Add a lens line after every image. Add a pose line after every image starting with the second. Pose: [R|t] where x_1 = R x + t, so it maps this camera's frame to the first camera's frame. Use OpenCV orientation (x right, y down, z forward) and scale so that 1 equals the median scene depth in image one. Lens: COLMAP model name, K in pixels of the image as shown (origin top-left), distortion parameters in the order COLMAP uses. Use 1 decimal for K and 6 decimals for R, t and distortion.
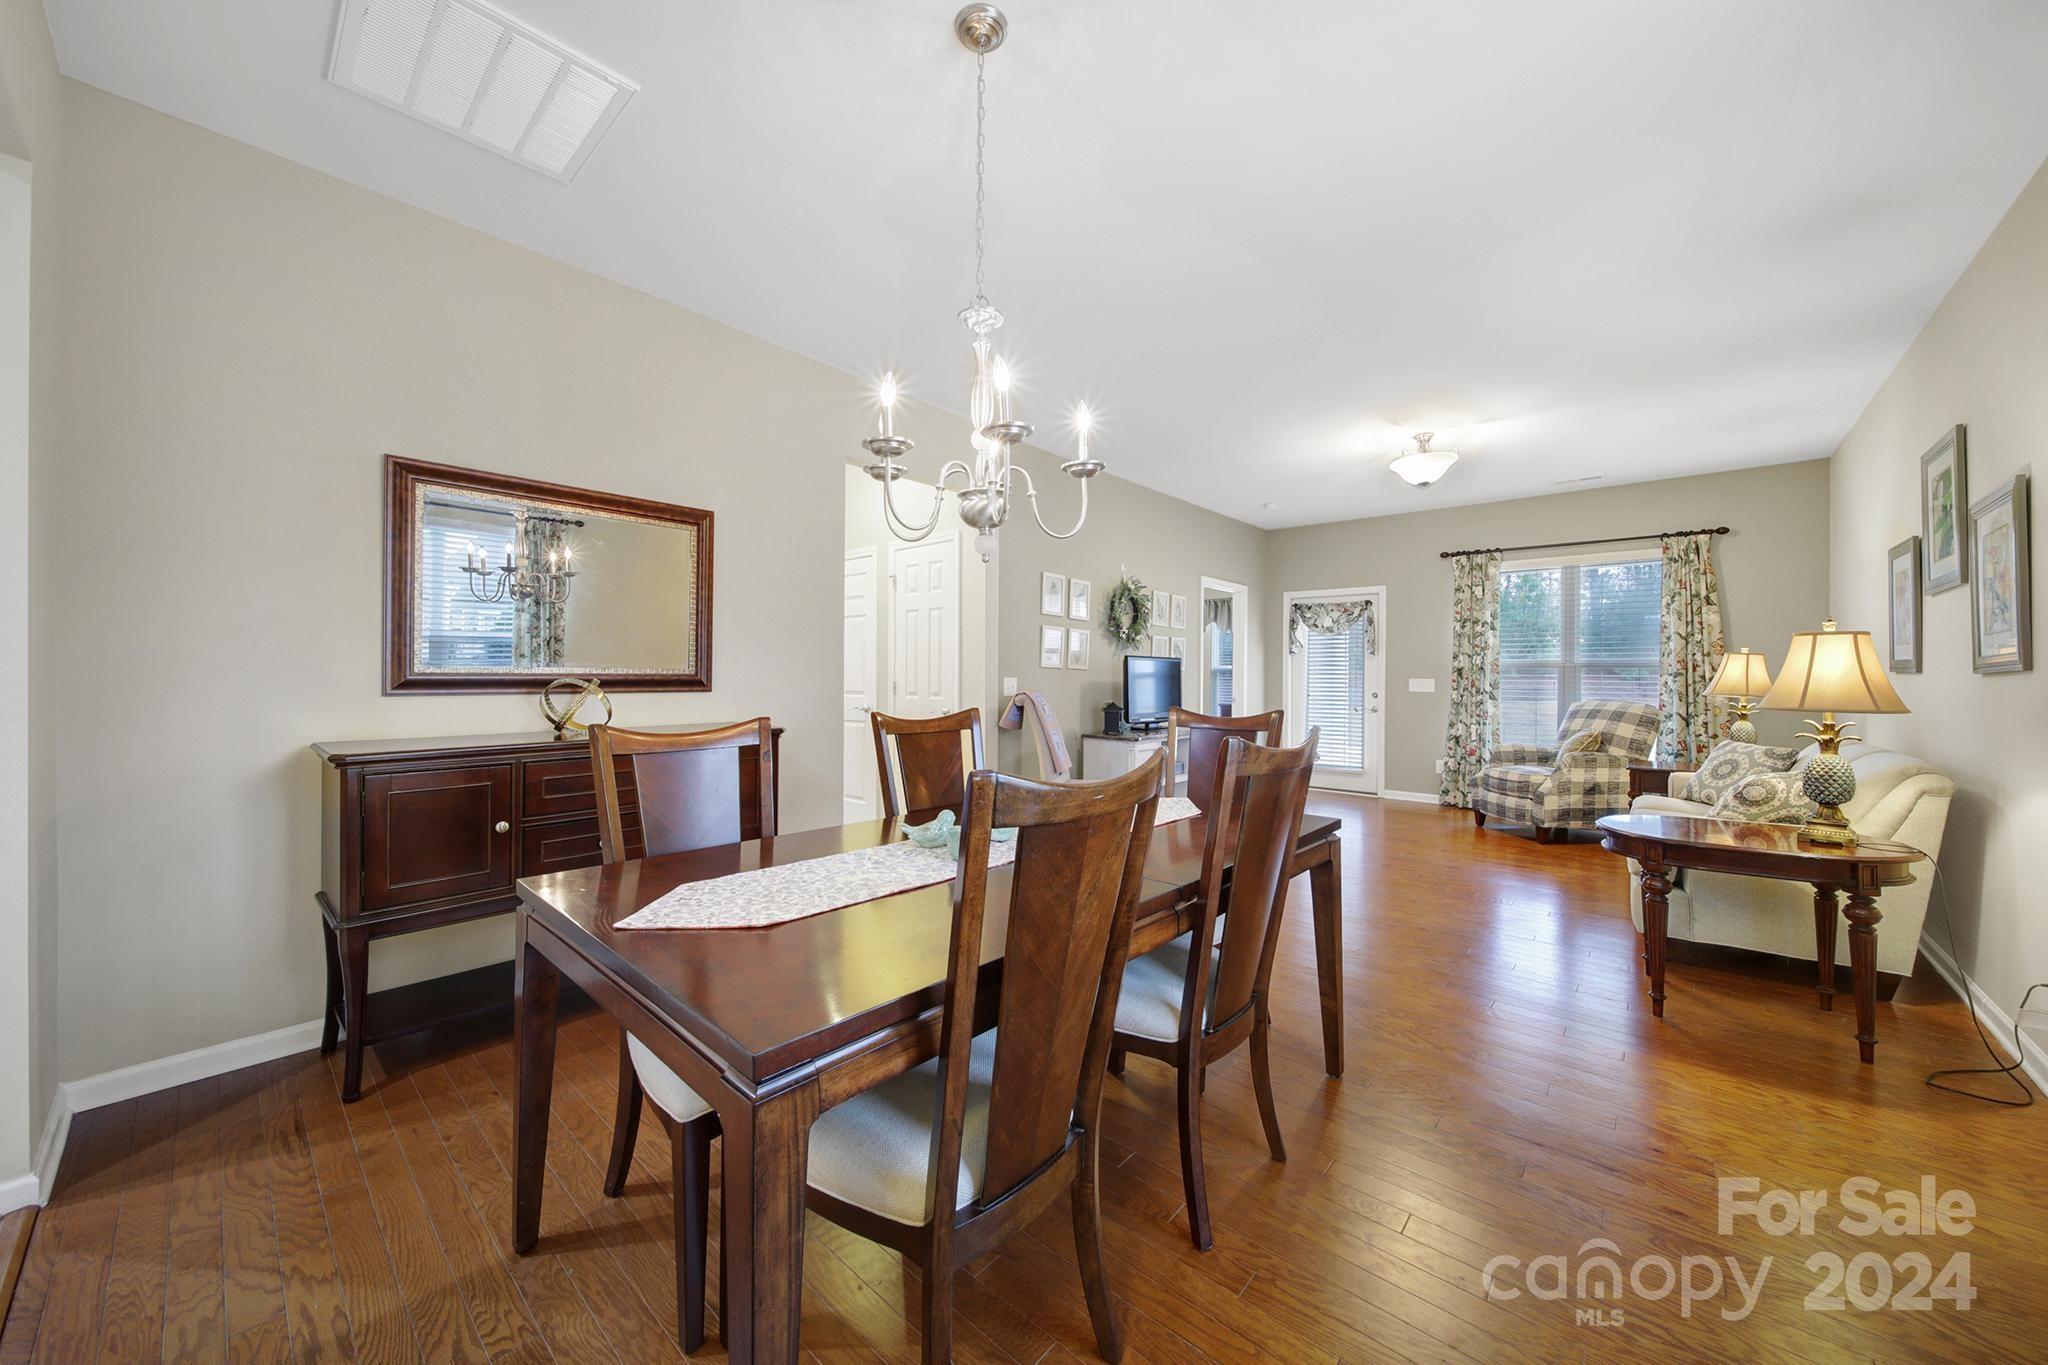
lens RADIAL K [[719.7, 0, 1032.7], [0, 719.7, 677.1], [0, 0, 1]] dist [0.000794, -0.001971]
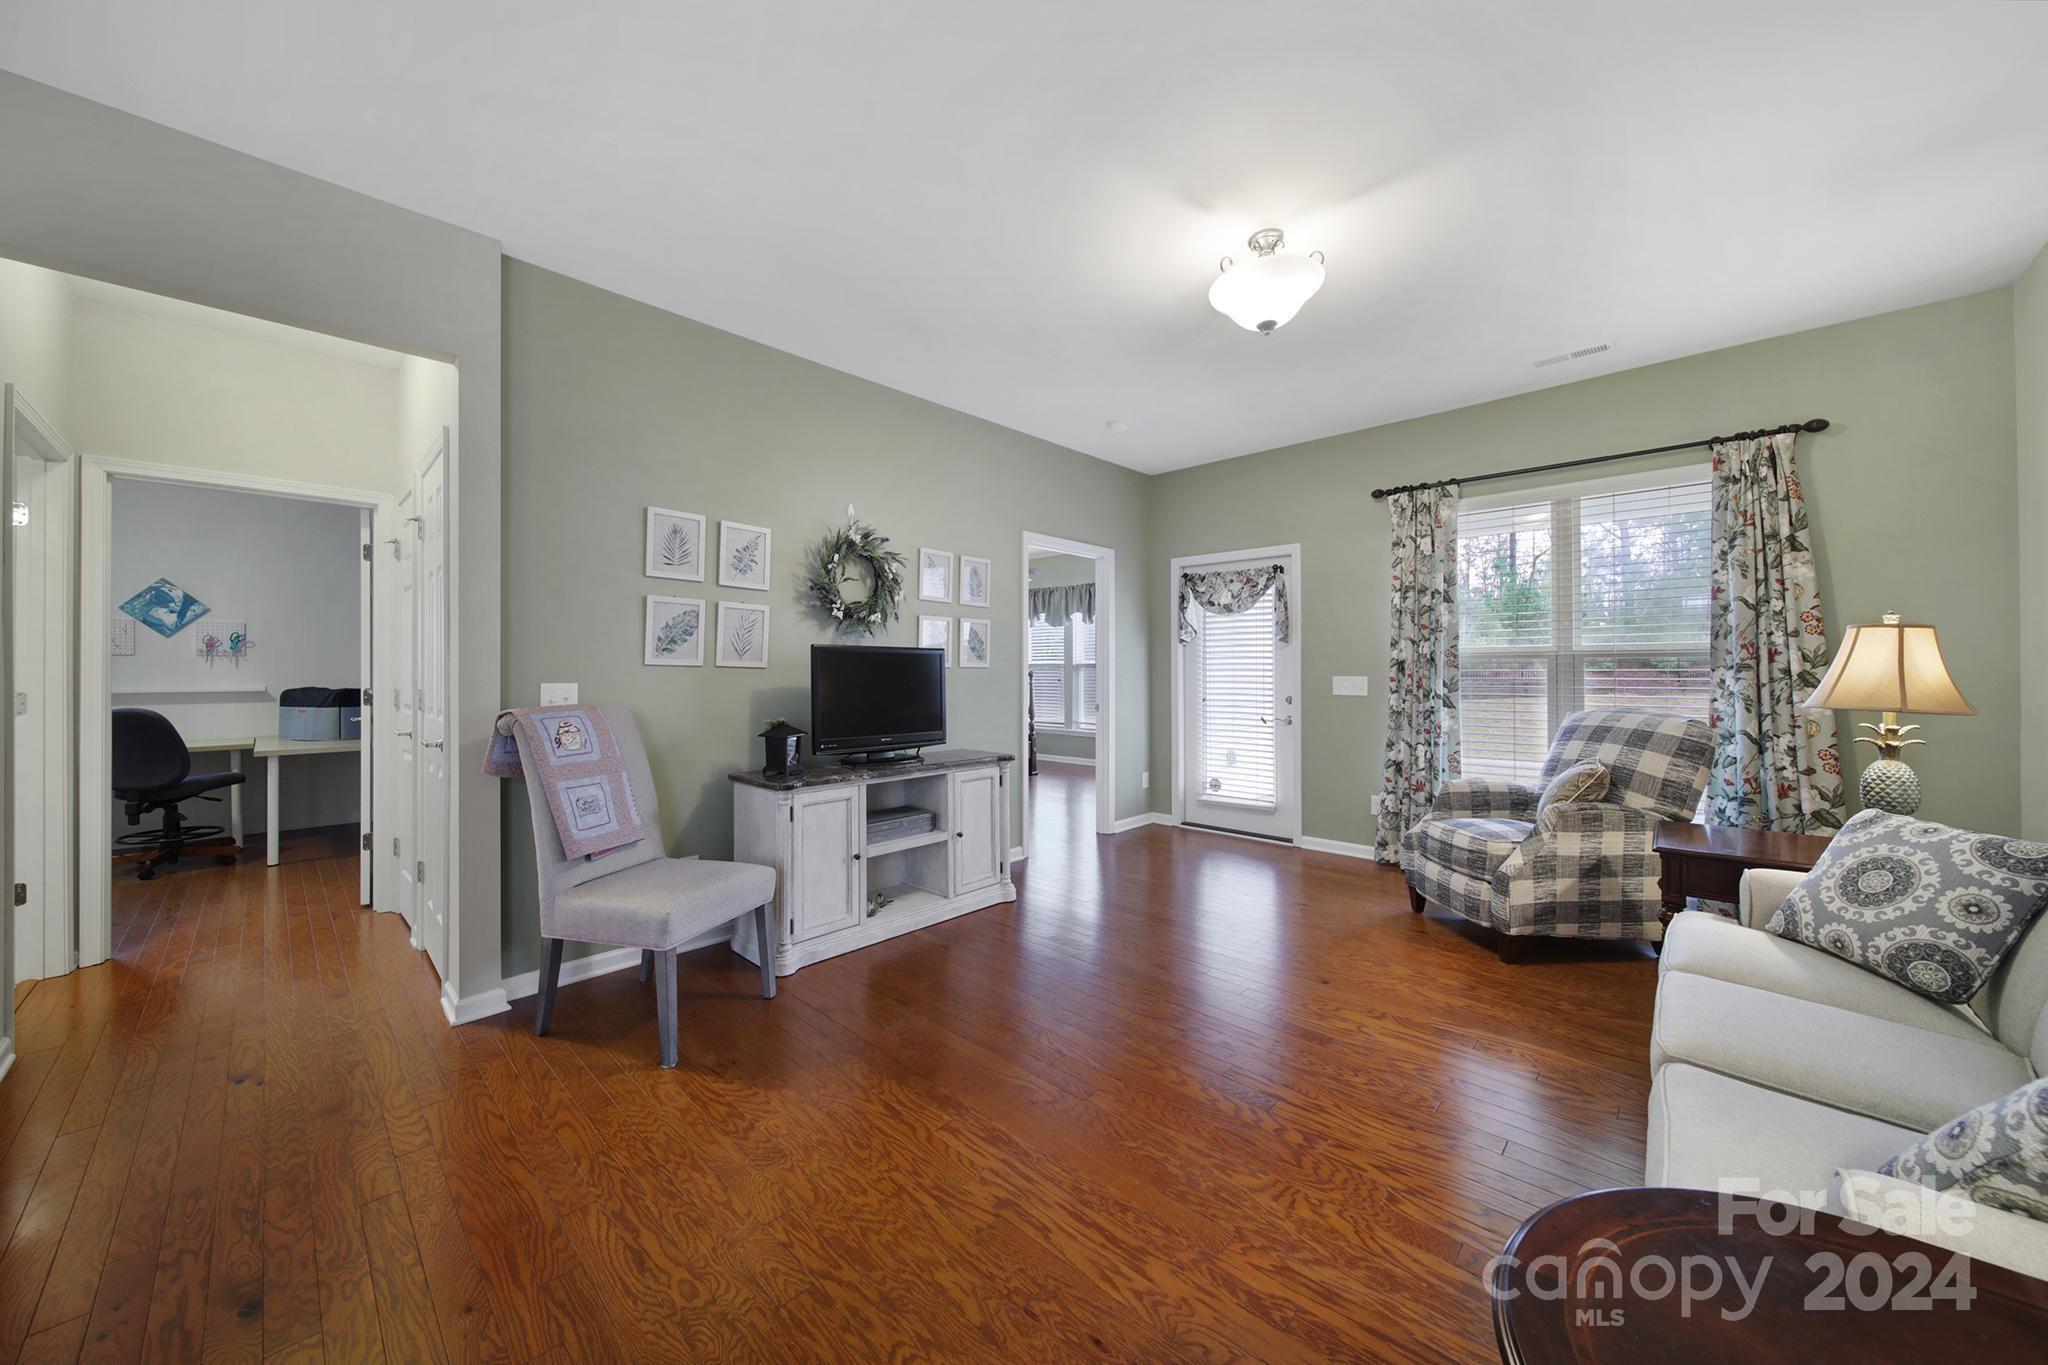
lens RADIAL K [[719.7, 0, 1022.0], [0, 719.7, 666.5], [0, 0, 1]] dist [0.000794, -0.001971]
pose [[0.999194, -0.008433, -0.039250, 0.317922], [0.008062, 0.999921, -0.009608, -0.003442], [0.039328, 0.009284, 0.999183, 0.375296]]
